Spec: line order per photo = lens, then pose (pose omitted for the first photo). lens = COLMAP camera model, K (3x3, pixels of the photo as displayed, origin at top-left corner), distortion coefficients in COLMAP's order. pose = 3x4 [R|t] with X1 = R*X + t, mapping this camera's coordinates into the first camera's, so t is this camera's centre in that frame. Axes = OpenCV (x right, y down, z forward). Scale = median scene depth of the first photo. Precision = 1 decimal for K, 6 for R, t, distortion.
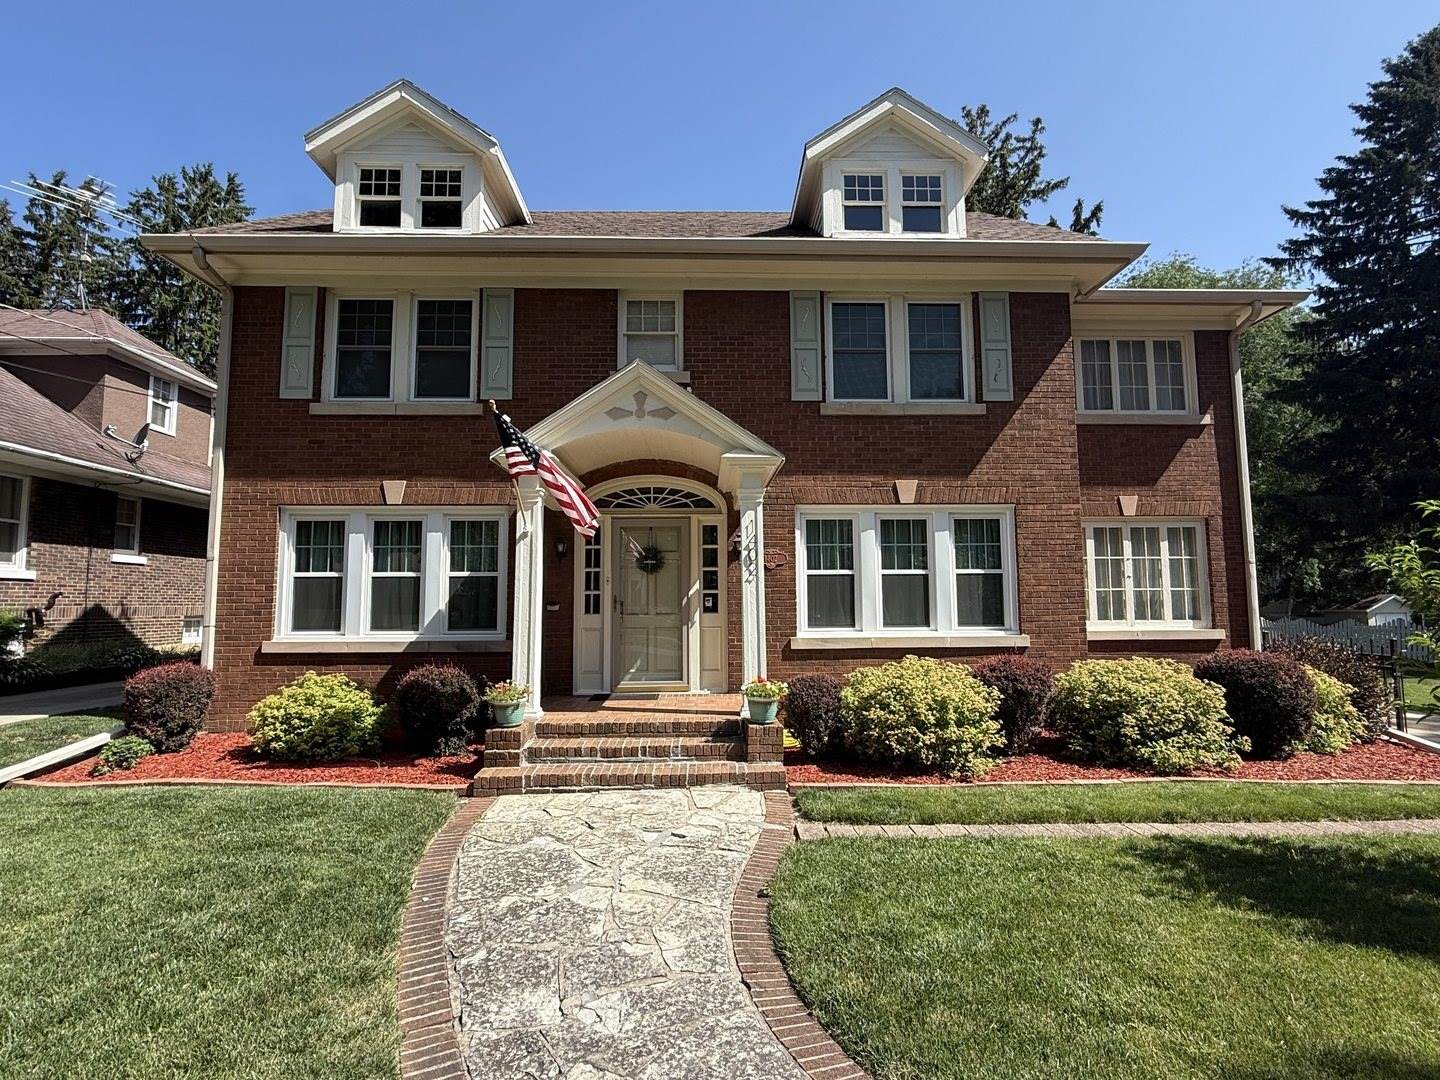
lens RADIAL K [[717.0, 0, 720.0], [0, 717.0, 540.0], [0, 0, 1]] dist [0.000603, 0.000981]
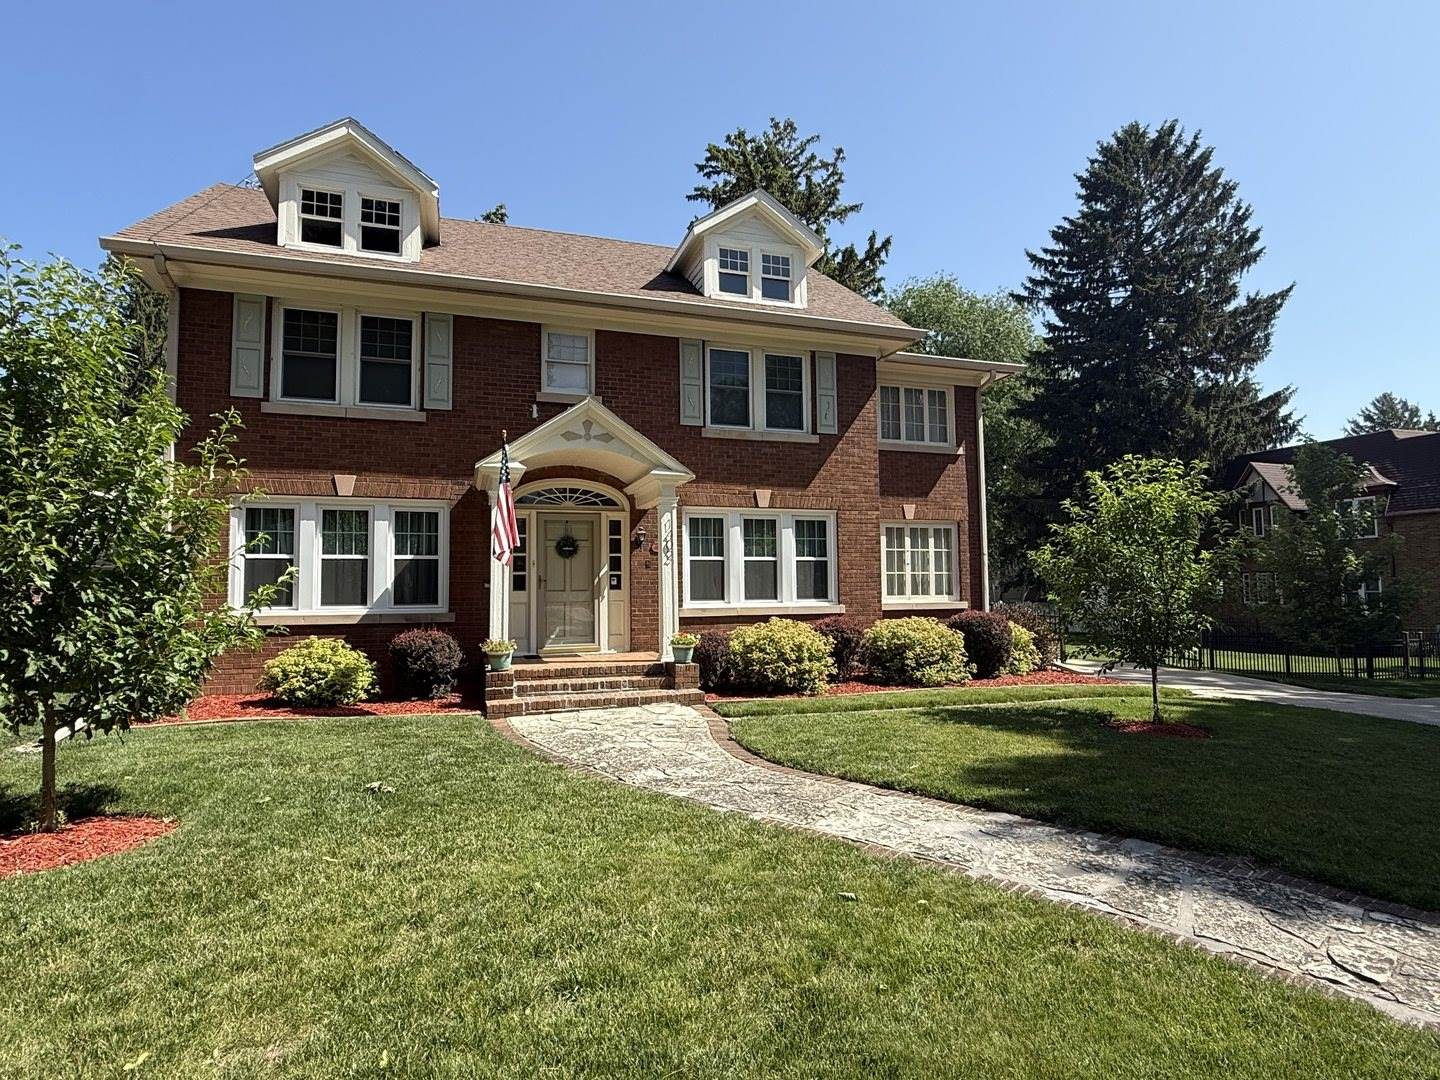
lens RADIAL K [[796.3, 0, 720.0], [0, 796.3, 540.0], [0, 0, 1]] dist [0.001536, 0.000158]
pose [[0.955362, 0.015875, 0.295012, -0.249901], [-0.022144, 0.999594, 0.017921, -0.014902], [-0.294608, -0.023654, 0.955325, -0.388515]]
